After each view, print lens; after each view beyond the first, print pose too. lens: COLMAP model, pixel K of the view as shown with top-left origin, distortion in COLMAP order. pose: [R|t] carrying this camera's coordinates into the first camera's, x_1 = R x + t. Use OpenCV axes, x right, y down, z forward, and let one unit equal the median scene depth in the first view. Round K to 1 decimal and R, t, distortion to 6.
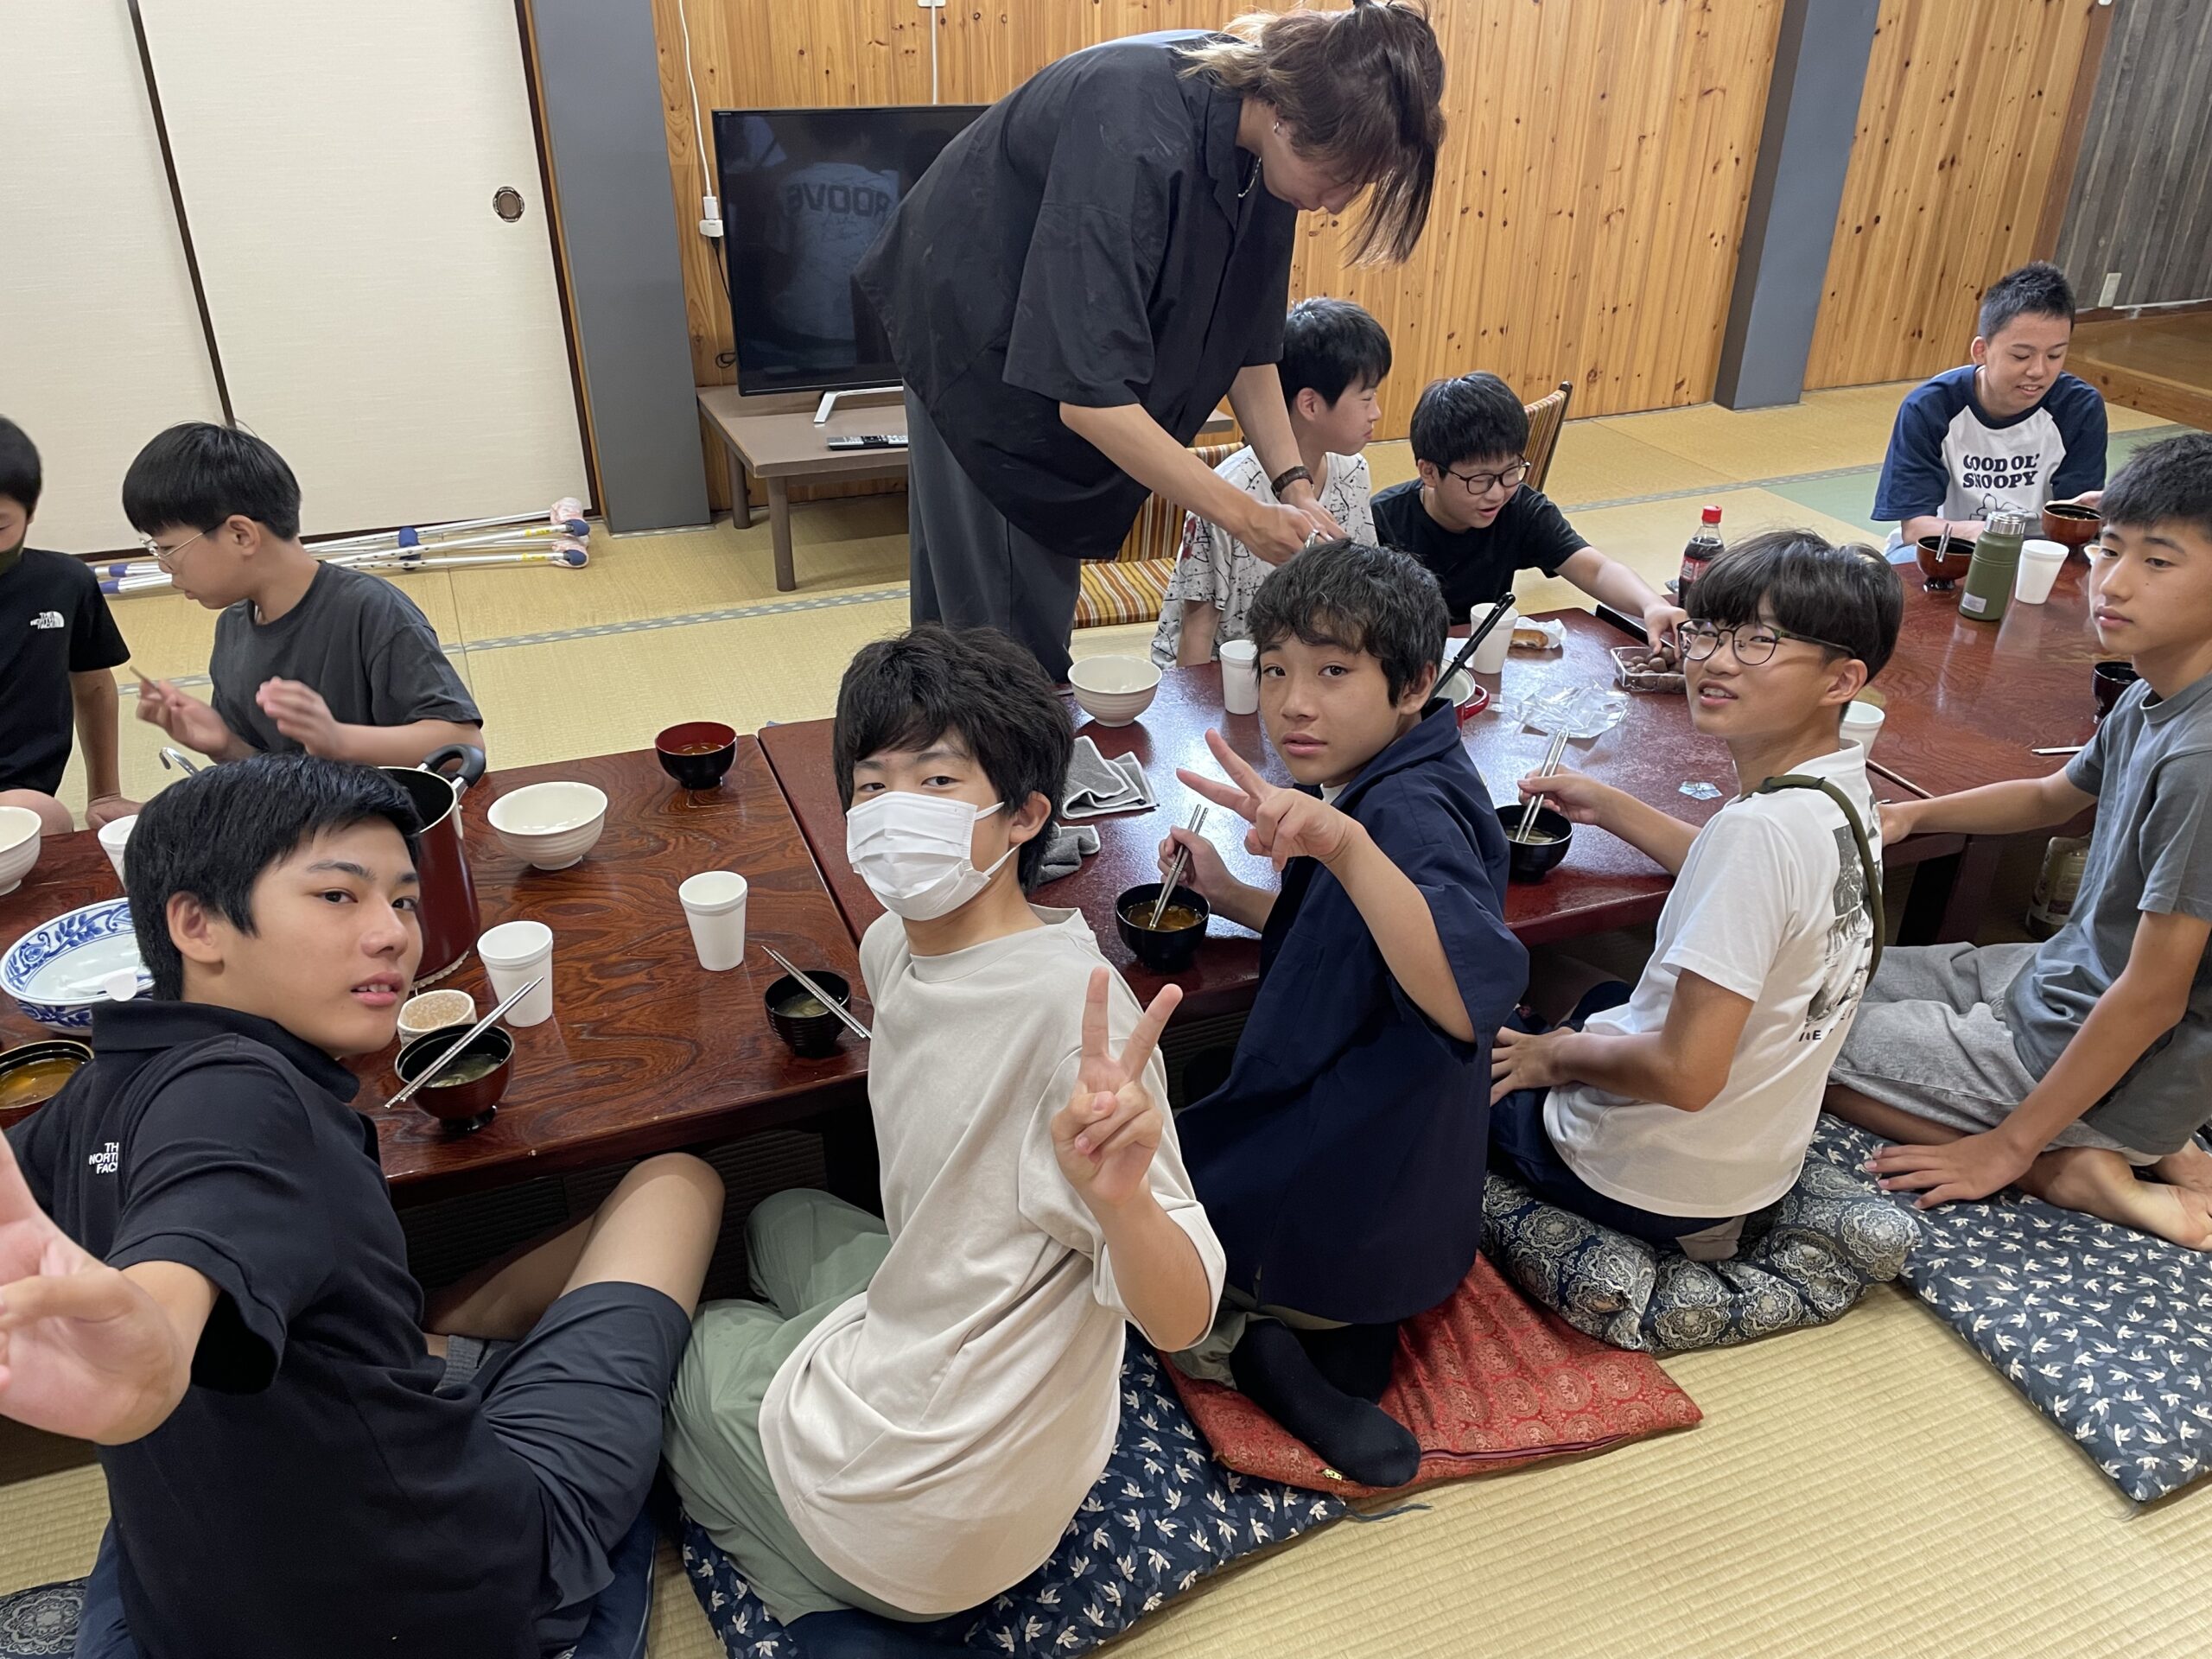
lens RADIAL K [[1680.7, 0, 1106.0], [0, 1680.7, 829.5], [0, 0, 1]] dist [0.100165, -0.131685]
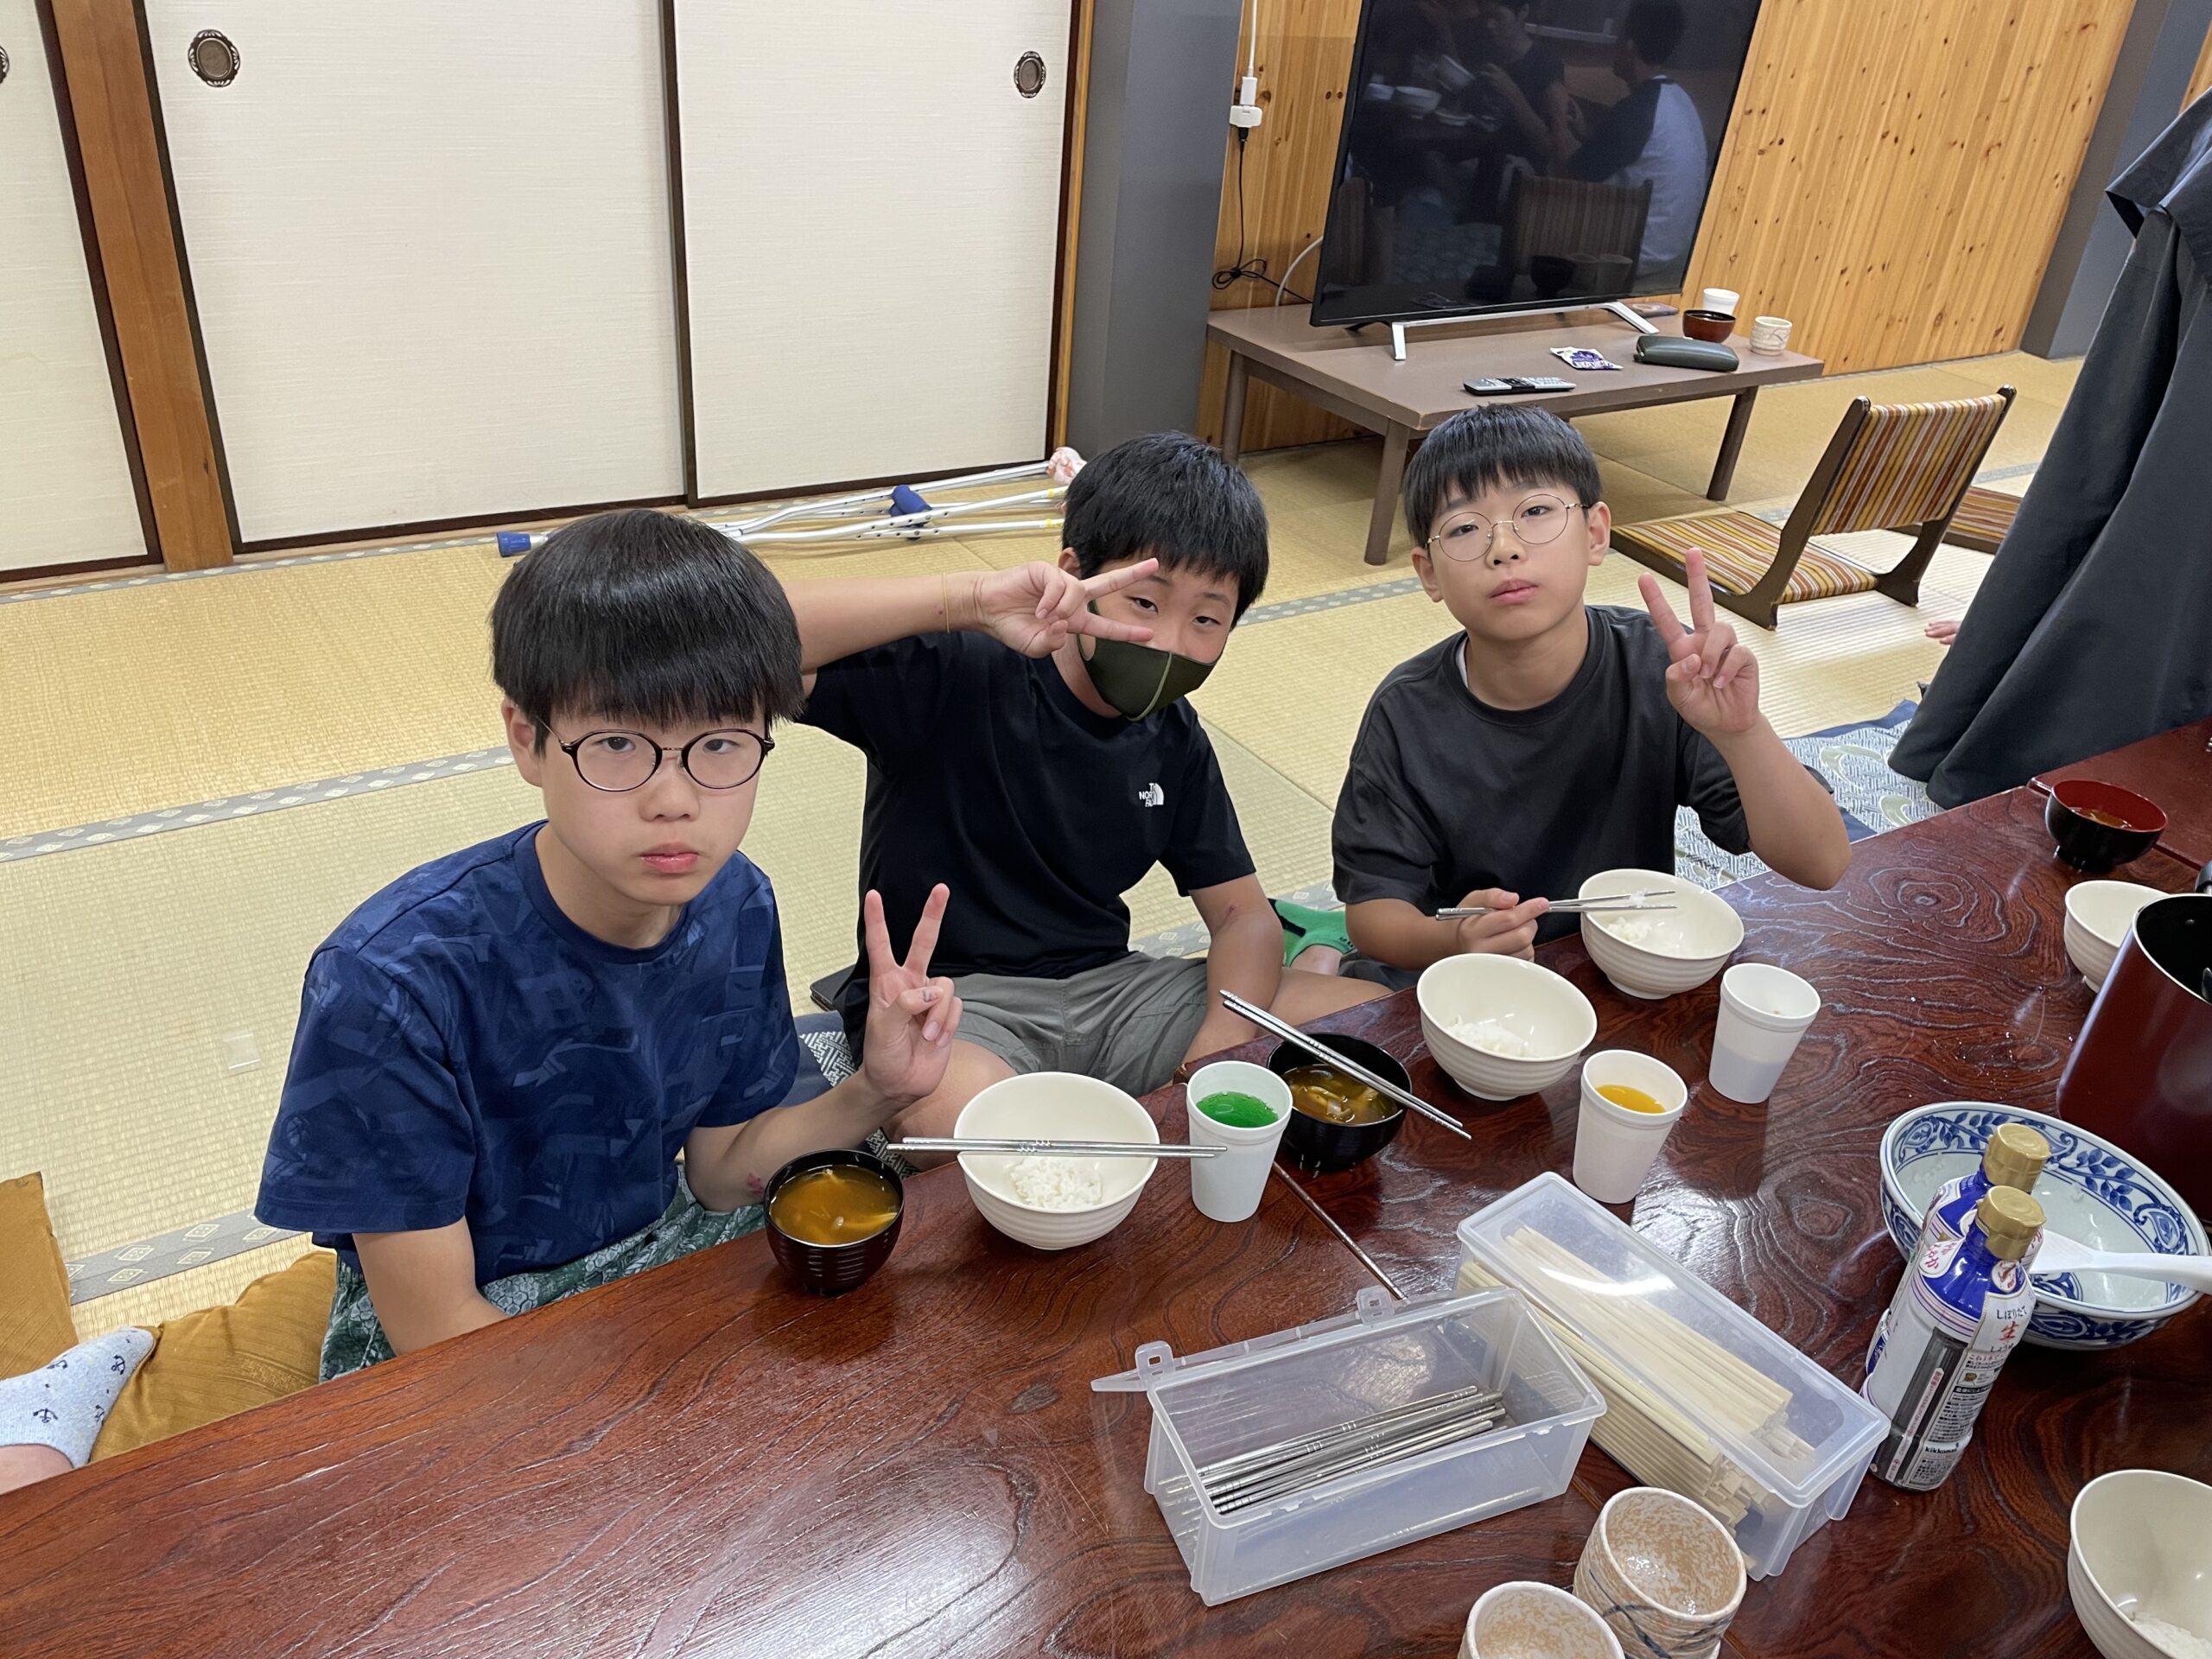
lens RADIAL K [[1680.7, 0, 1106.0], [0, 1680.7, 829.5], [0, 0, 1]] dist [0.100165, -0.131685]
pose [[0.979848, -0.034623, 0.196719, -0.353296], [0.027153, 0.998809, 0.040543, -0.033899], [-0.197888, -0.034384, 0.979621, 0.147289]]
